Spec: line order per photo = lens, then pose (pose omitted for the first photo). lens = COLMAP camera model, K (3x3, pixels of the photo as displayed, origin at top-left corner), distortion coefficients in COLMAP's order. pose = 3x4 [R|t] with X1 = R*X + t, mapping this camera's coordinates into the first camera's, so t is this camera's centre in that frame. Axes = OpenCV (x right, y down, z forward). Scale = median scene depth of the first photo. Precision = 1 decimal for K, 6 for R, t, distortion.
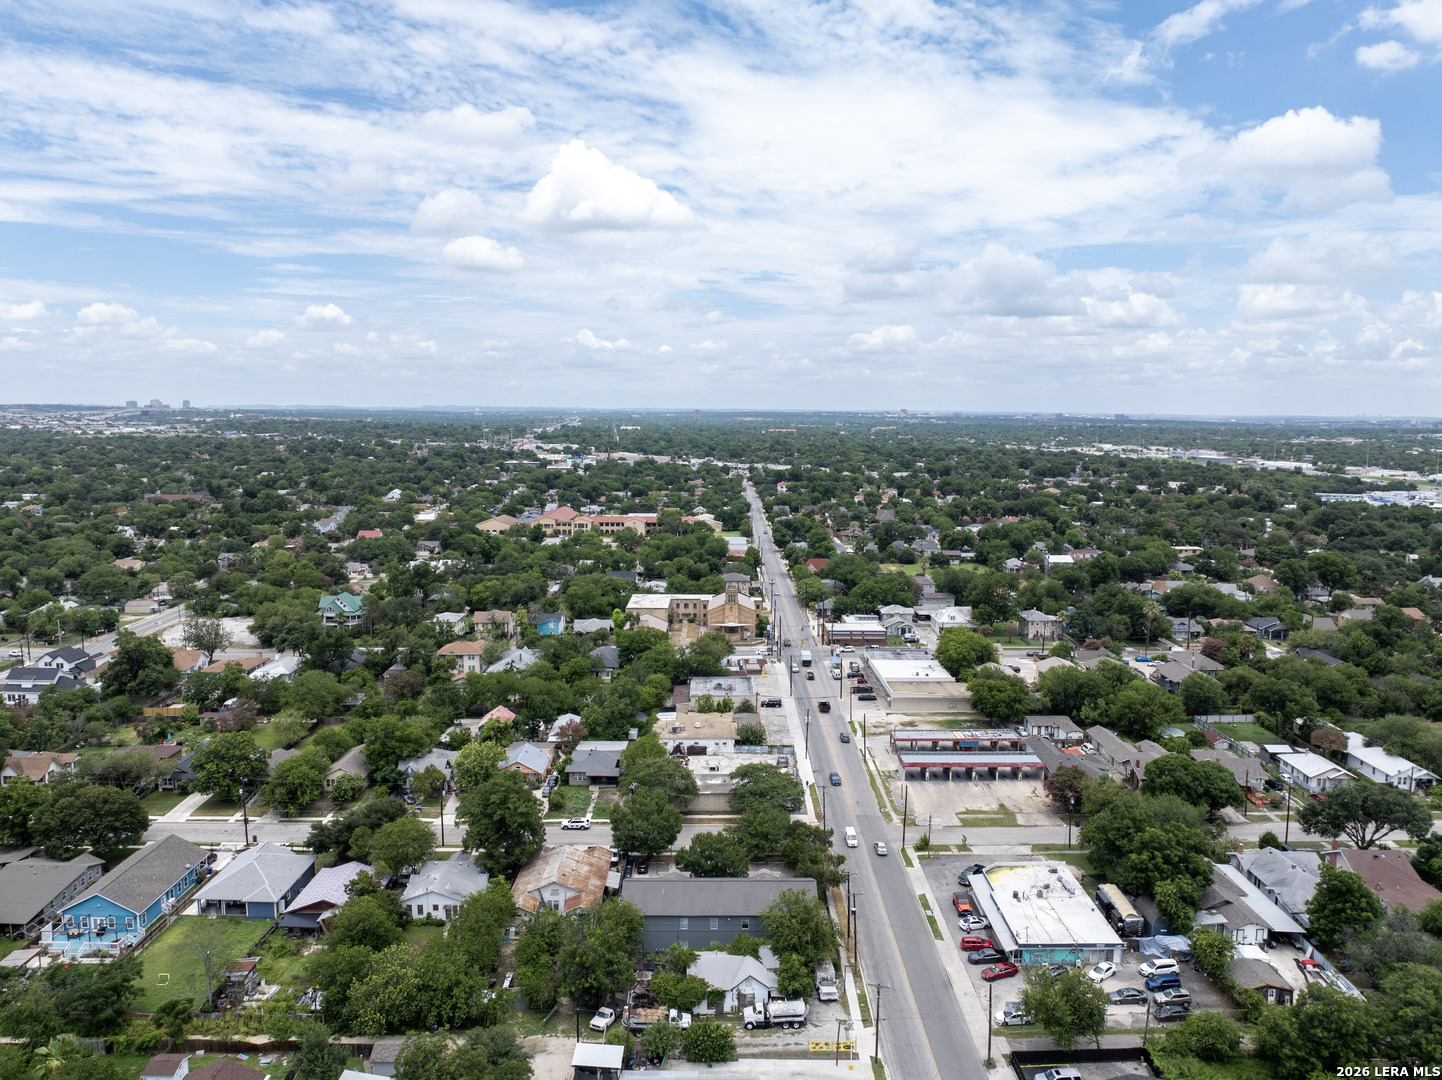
lens RADIAL K [[1046.6, 0, 721.0], [0, 1046.6, 540.0], [0, 0, 1]] dist [0.002499, 0.001521]
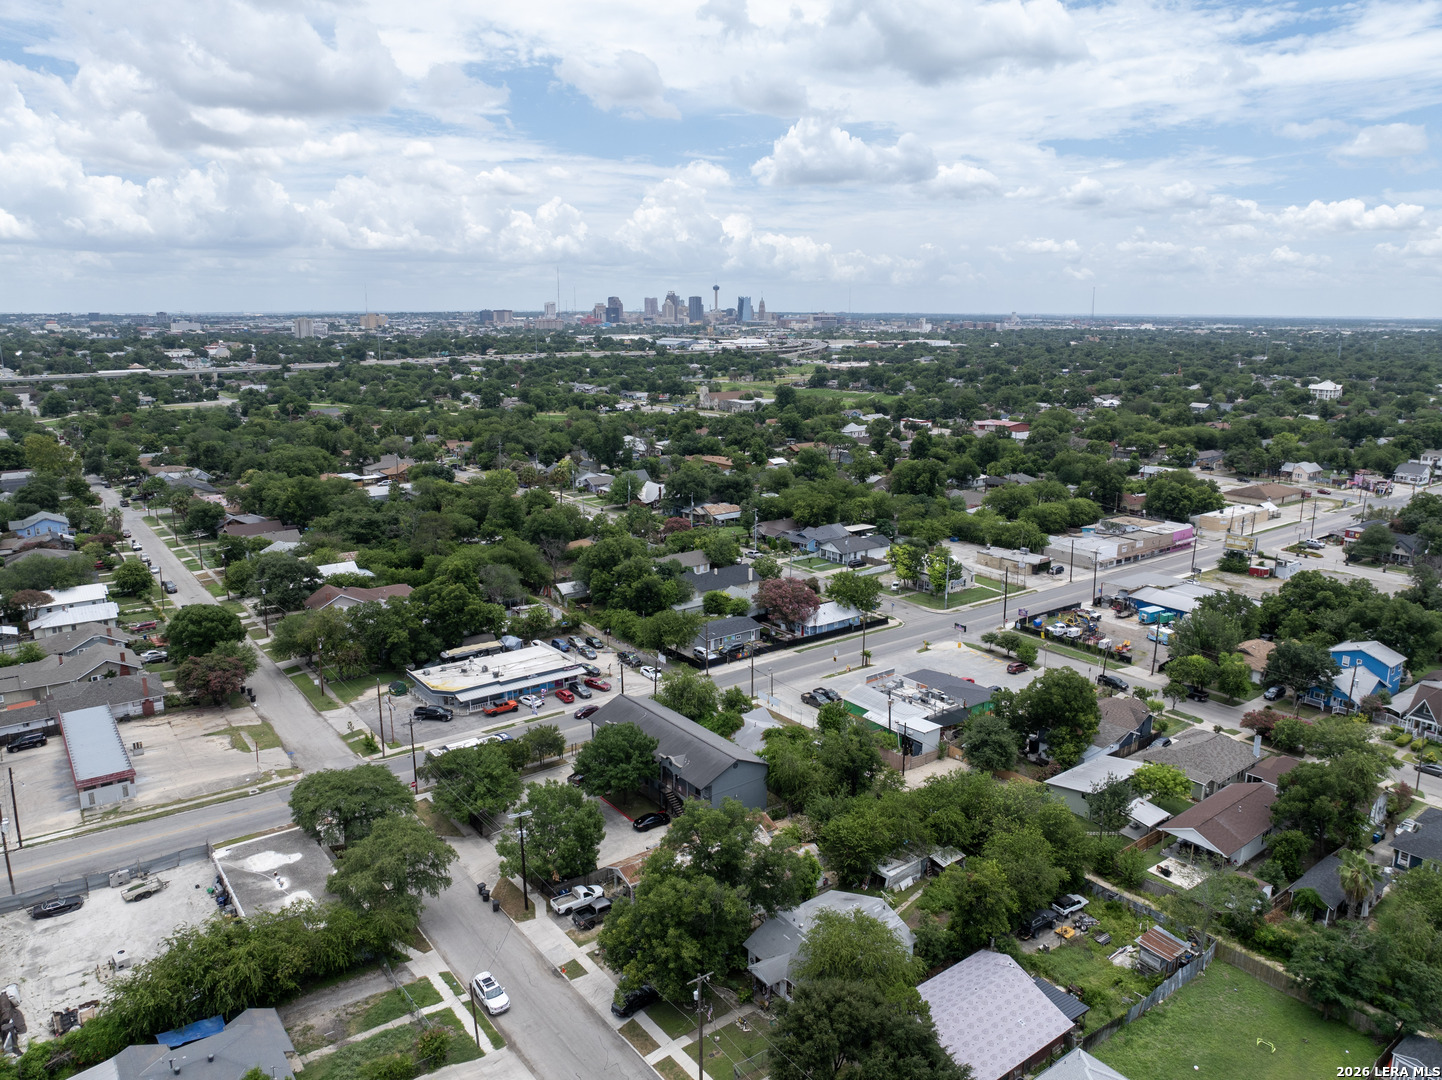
lens RADIAL K [[1011.5, 0, 721.0], [0, 1011.5, 540.0], [0, 0, 1]] dist [-0.022839, 0.000069]
pose [[-0.601775, -0.183311, 0.777344, -0.691452], [0.098958, 0.948690, 0.300324, -0.100552], [-0.792511, 0.257652, -0.552758, 1.401916]]
